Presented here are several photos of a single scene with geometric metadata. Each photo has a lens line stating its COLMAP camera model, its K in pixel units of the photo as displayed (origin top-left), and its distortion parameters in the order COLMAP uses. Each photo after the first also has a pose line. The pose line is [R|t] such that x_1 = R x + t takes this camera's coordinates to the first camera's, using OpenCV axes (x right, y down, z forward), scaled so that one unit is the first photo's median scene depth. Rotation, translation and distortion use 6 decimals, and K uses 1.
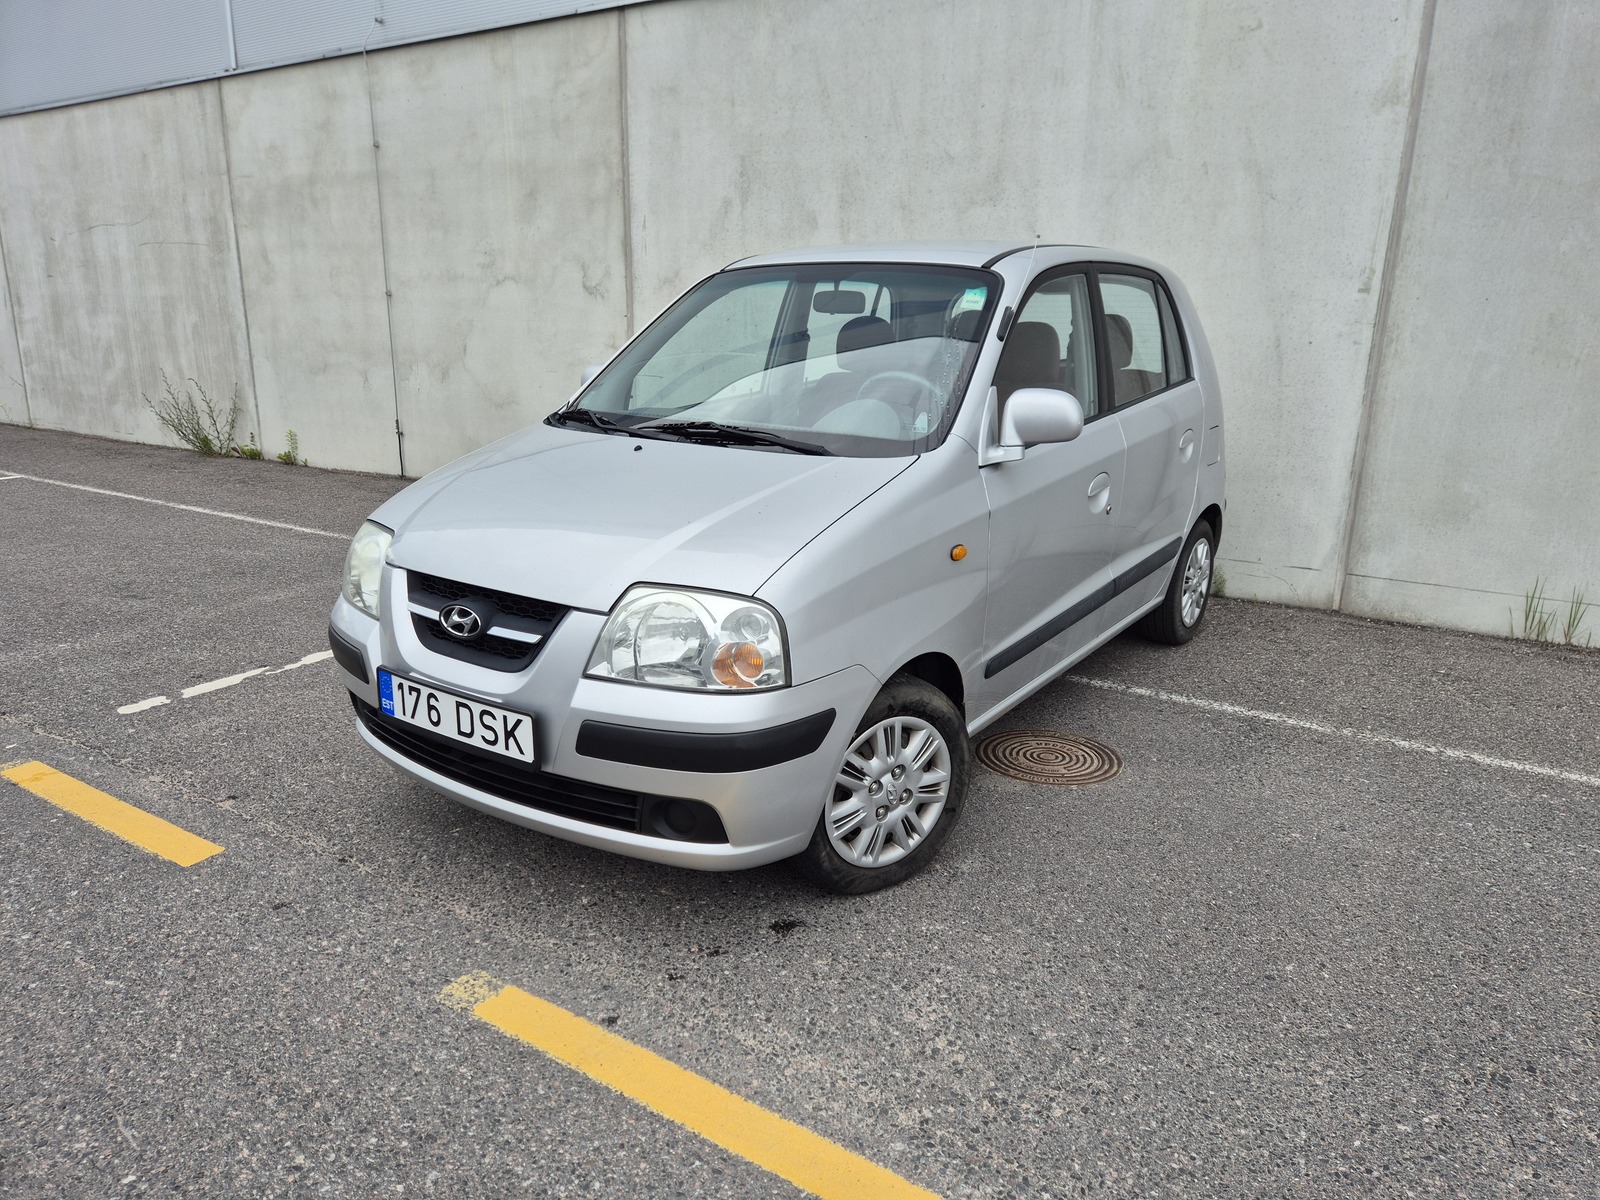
lens RADIAL K [[1102.6, 0, 796.6], [0, 1102.6, 608.5], [0, 0, 1]] dist [0.085112, -0.078238]
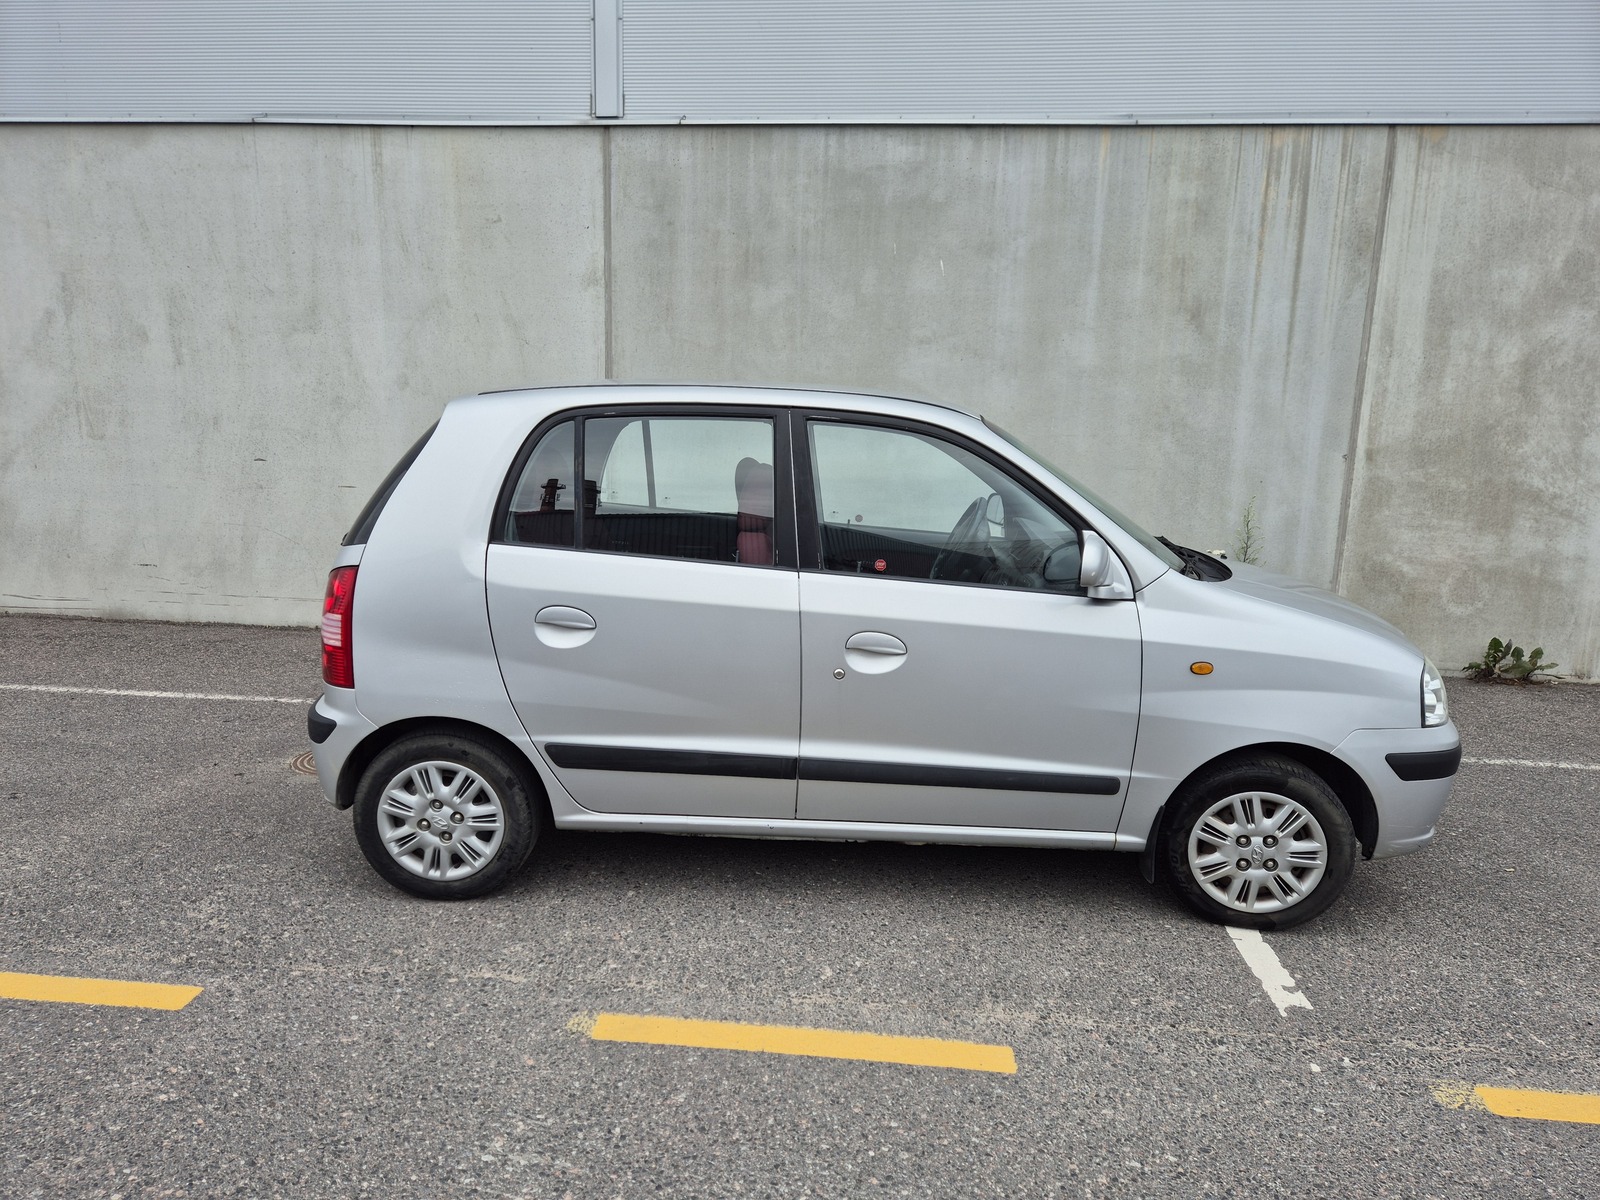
lens RADIAL K [[1102.6, 0, 796.6], [0, 1102.6, 608.5], [0, 0, 1]] dist [0.085112, -0.078238]
pose [[0.885700, -0.076926, 0.457840, 0.060043], [0.111035, 0.992656, -0.048015, 0.047480], [-0.450784, 0.093363, 0.887737, -0.269333]]
